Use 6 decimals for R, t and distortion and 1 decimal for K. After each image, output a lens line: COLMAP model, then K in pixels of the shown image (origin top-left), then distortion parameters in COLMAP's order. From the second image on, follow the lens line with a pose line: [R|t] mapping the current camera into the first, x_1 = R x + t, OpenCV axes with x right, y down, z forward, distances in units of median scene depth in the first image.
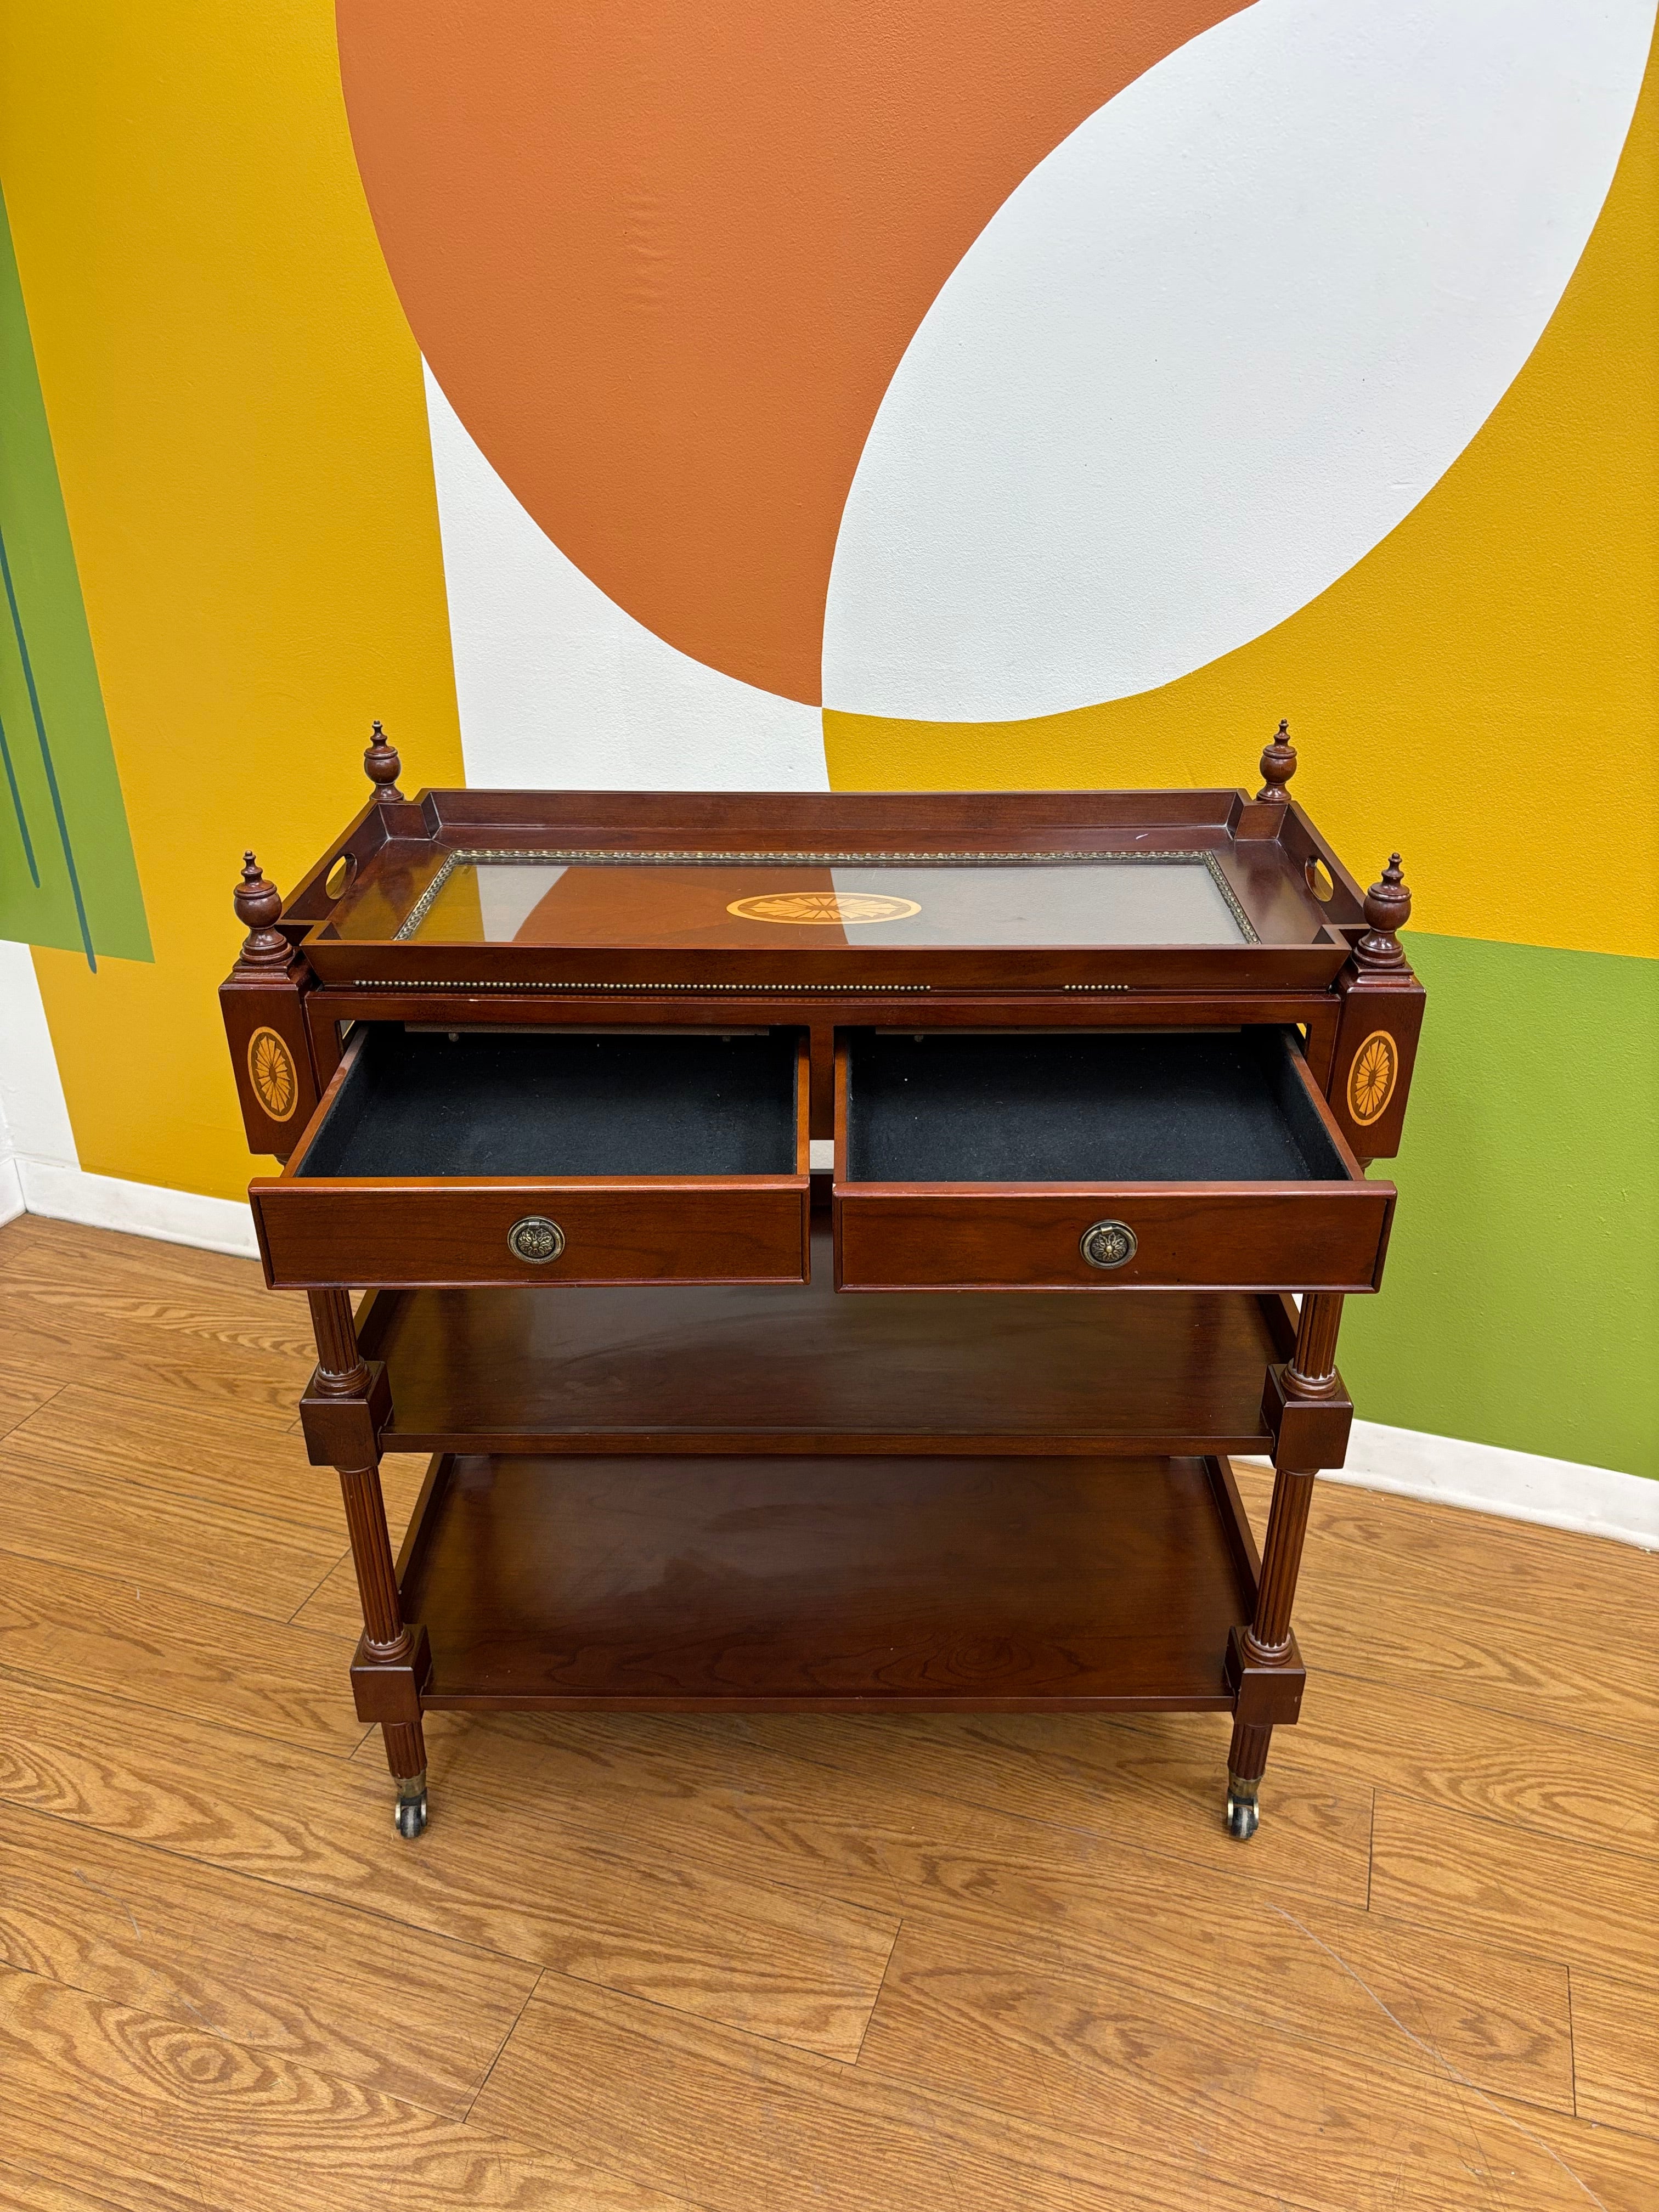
lens RADIAL K [[1665.0, 0, 843.3], [0, 1665.0, 1134.9], [0, 0, 1]] dist [0.081827, -0.104218]
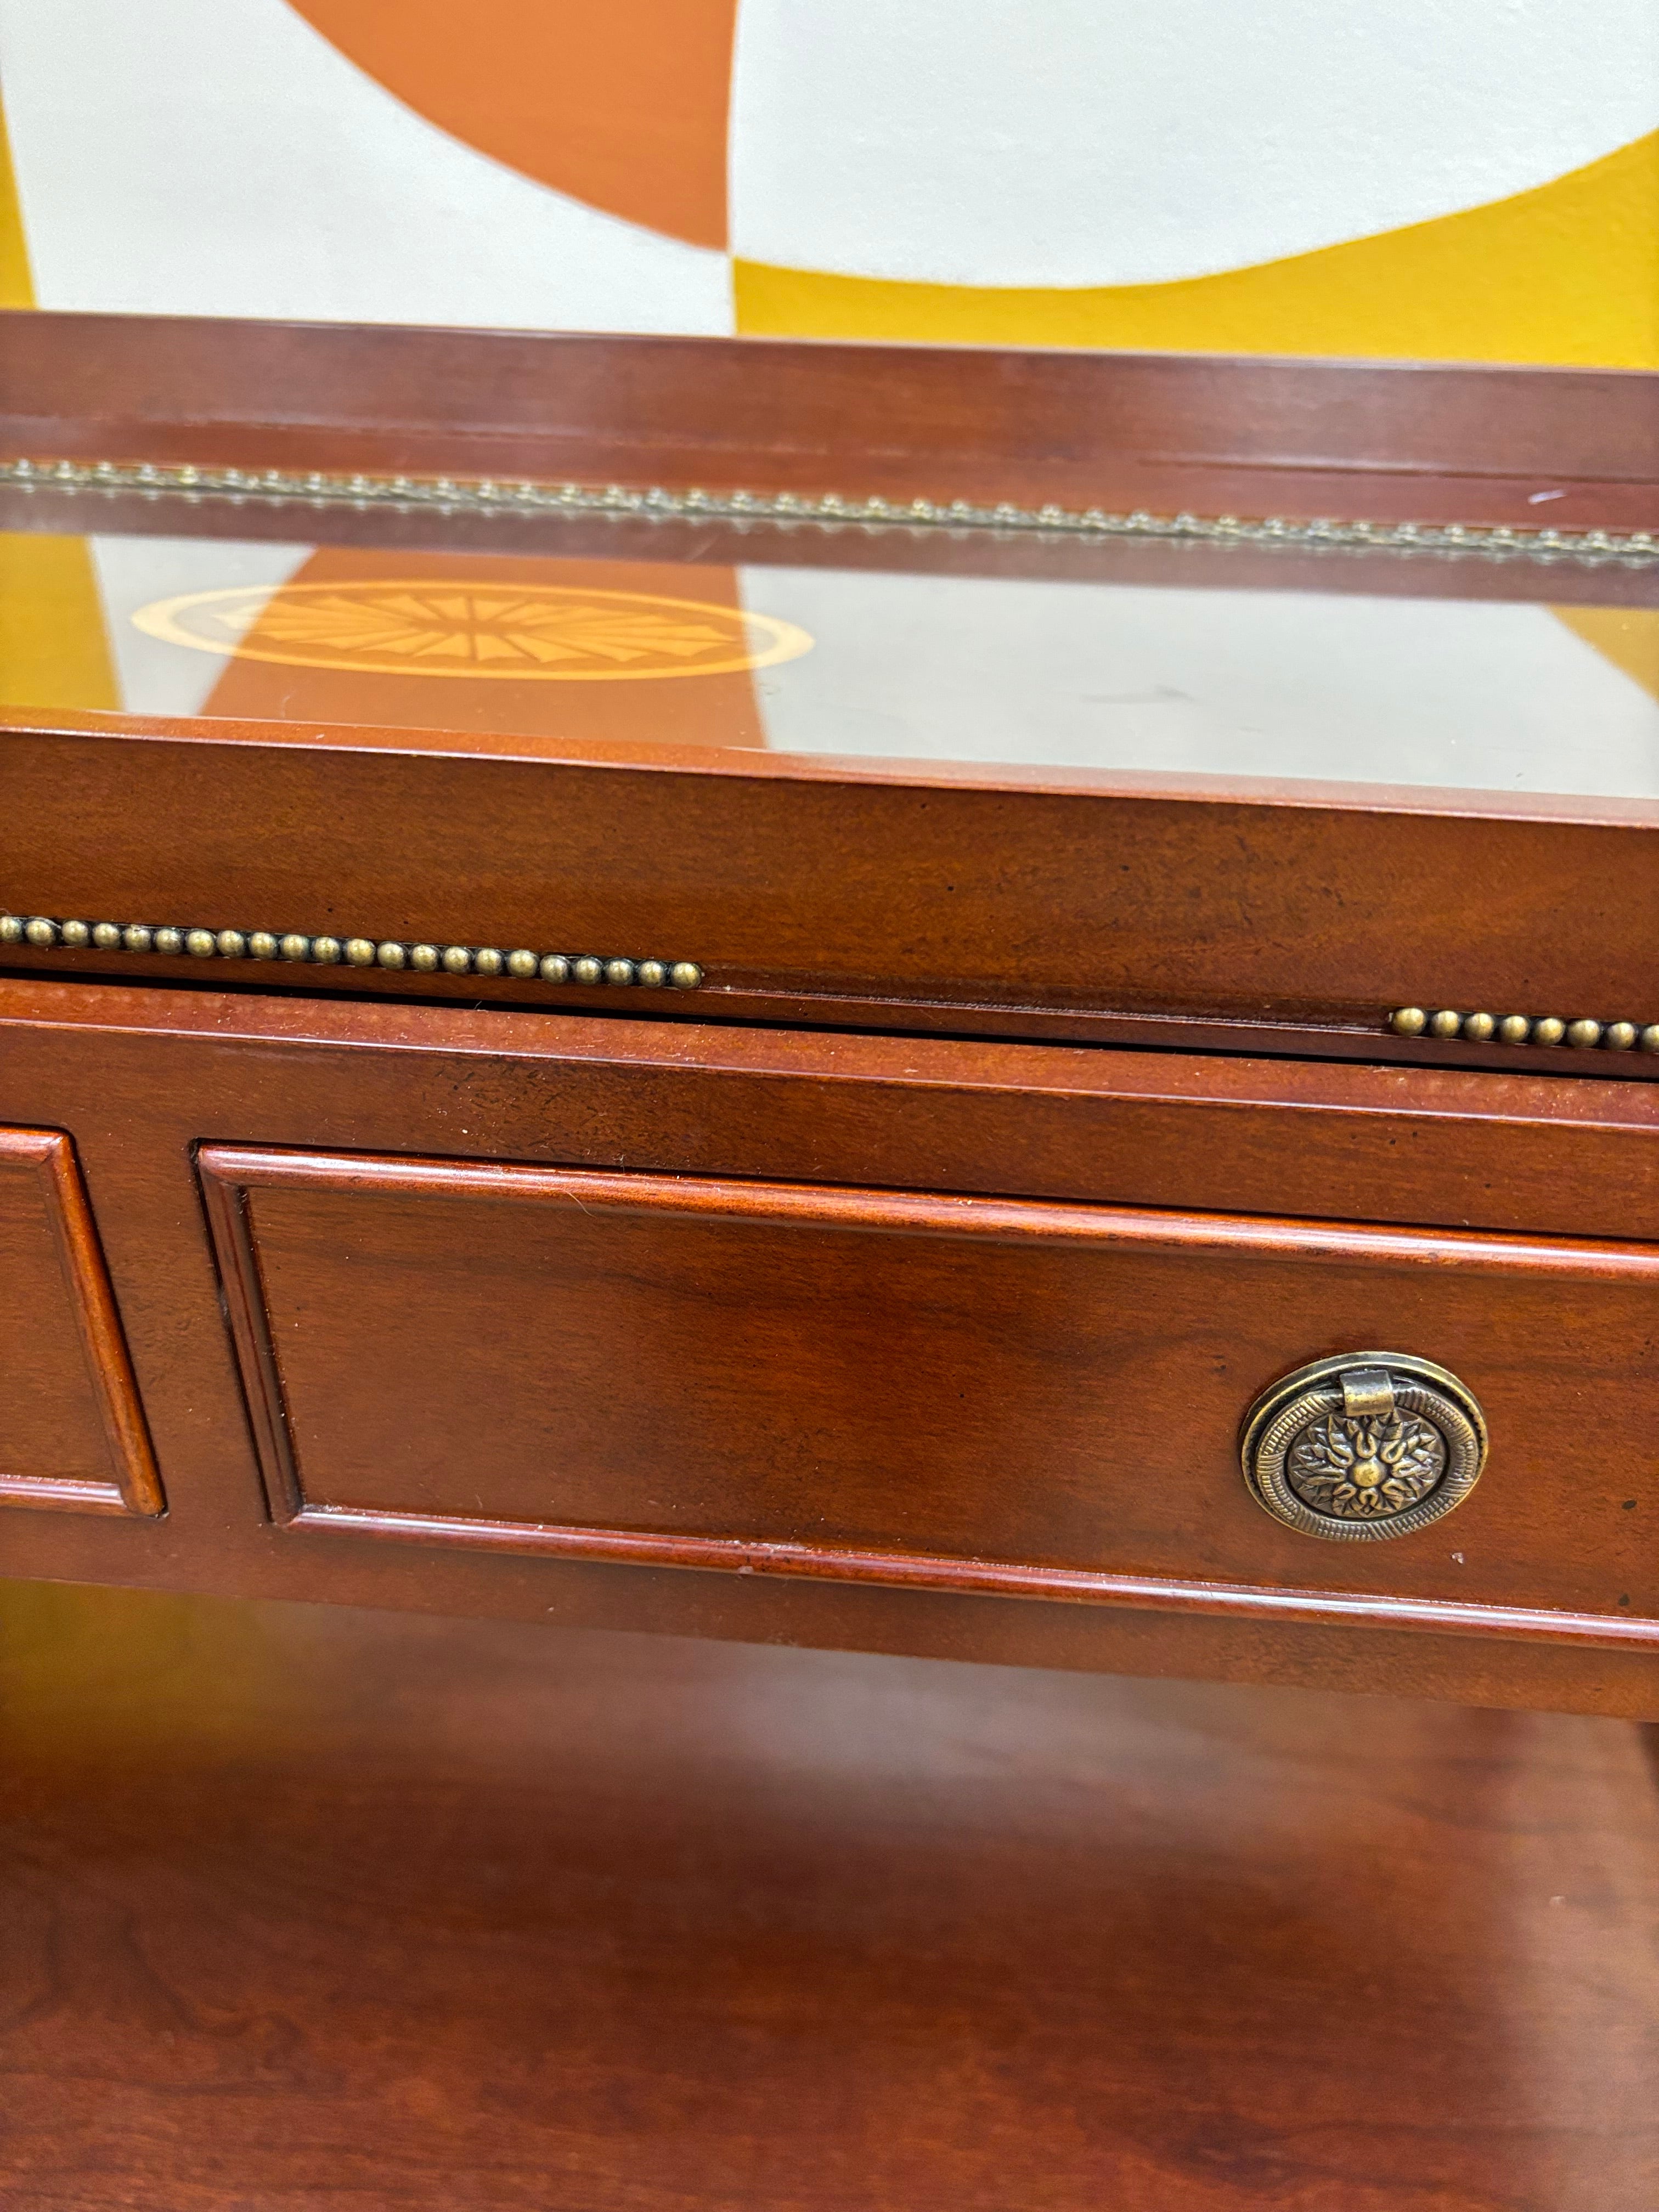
lens RADIAL K [[1665.1, 0, 839.8], [0, 1665.1, 1136.9], [0, 0, 1]] dist [0.075860, -0.094685]
pose [[0.996613, 0.069579, -0.043839, 0.063875], [-0.066294, 0.995170, 0.072393, -0.068870], [0.048664, -0.069242, 0.996412, 0.656275]]
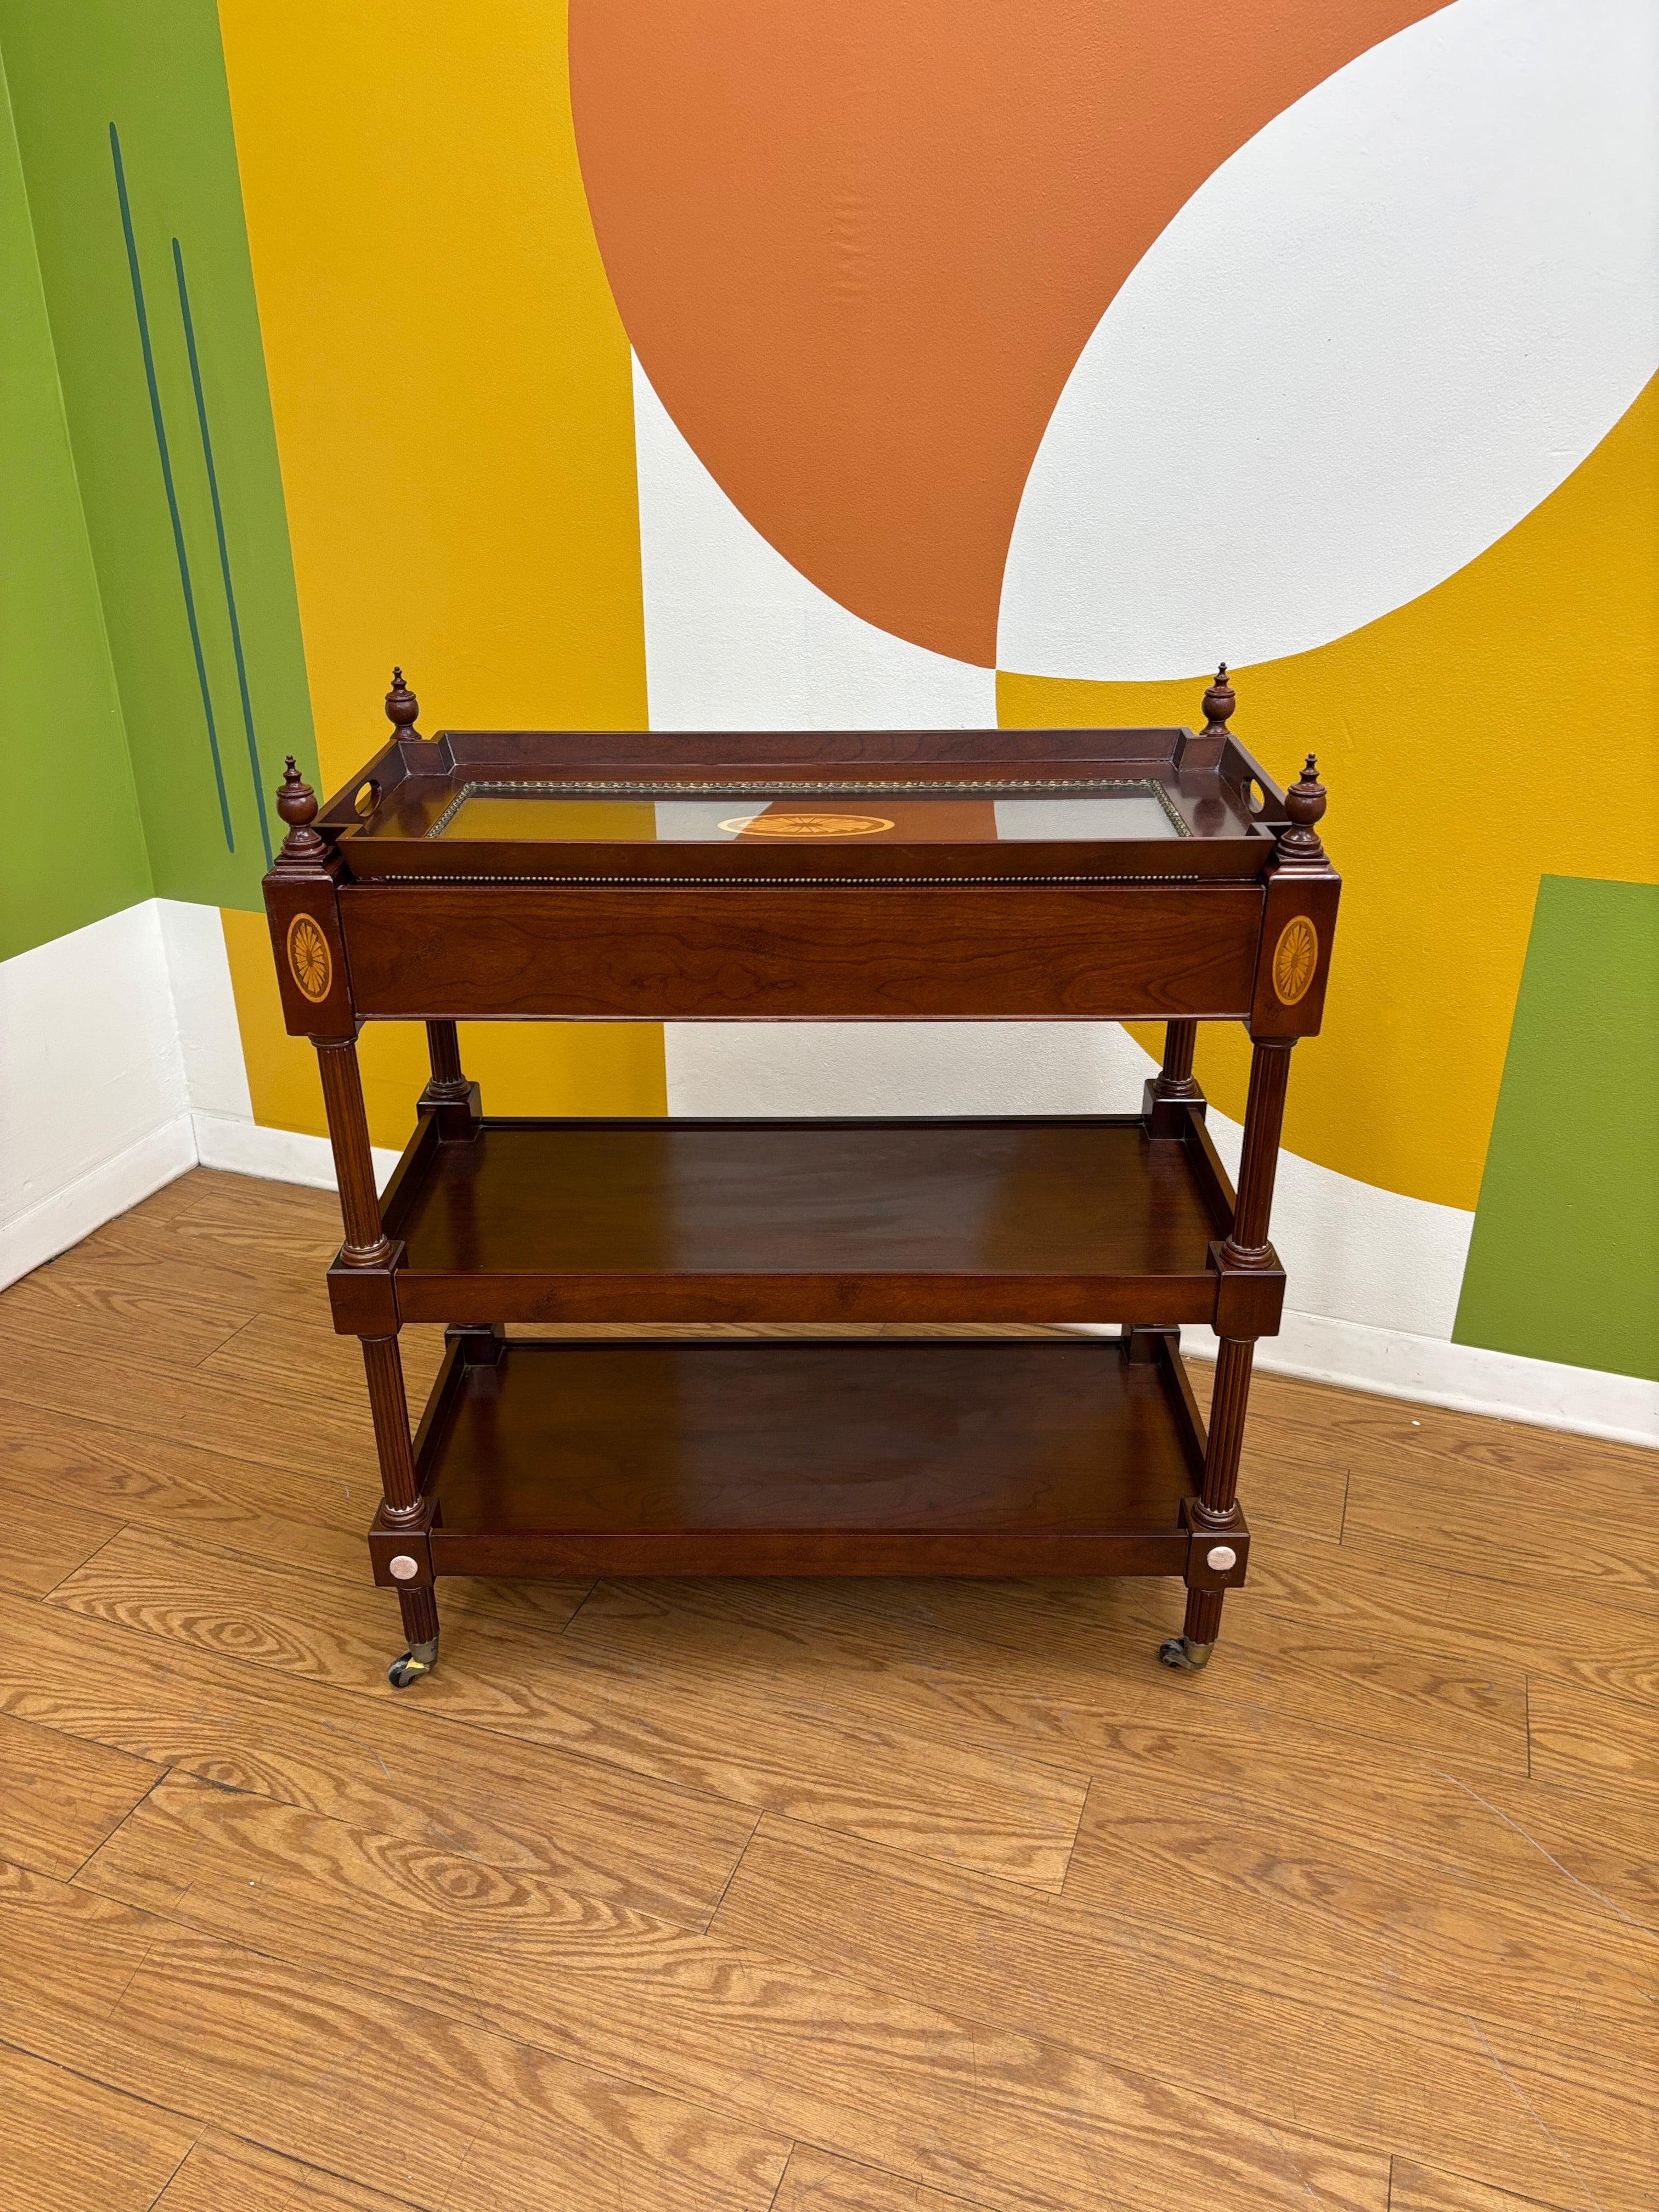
lens RADIAL K [[1681.9, 0, 821.0], [0, 1681.9, 1137.6], [0, 0, 1]] dist [0.015082, 0.006810]
pose [[0.999641, 0.007982, -0.025595, -0.115288], [-0.008590, 0.999681, -0.023747, 0.087388], [0.025397, 0.023959, 0.999390, -0.088657]]
